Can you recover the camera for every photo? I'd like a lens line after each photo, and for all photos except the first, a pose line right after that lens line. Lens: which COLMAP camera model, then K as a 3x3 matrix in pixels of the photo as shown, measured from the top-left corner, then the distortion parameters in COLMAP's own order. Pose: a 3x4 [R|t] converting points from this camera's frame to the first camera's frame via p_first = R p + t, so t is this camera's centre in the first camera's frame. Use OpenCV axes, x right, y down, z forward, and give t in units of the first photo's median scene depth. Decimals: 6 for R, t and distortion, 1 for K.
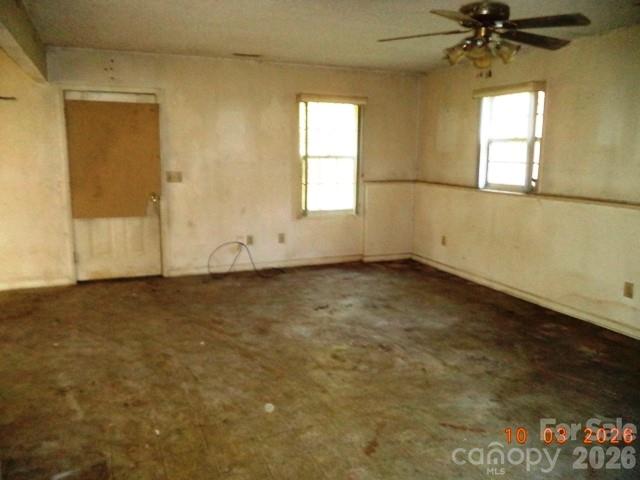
lens RADIAL K [[512.6, 0, 320.0], [0, 512.6, 240.0], [0, 0, 1]] dist [-0.040657, -0.005256]
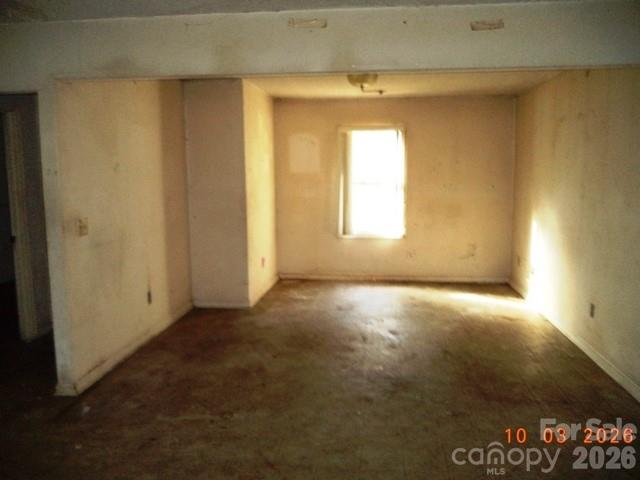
lens RADIAL K [[512.6, 0, 320.0], [0, 512.6, 240.0], [0, 0, 1]] dist [-0.040657, -0.005256]
pose [[-0.490610, 0.102723, -0.865303, 0.204416], [-0.152946, 0.967459, 0.201568, -0.225919], [0.857851, 0.231236, -0.458934, 1.251170]]
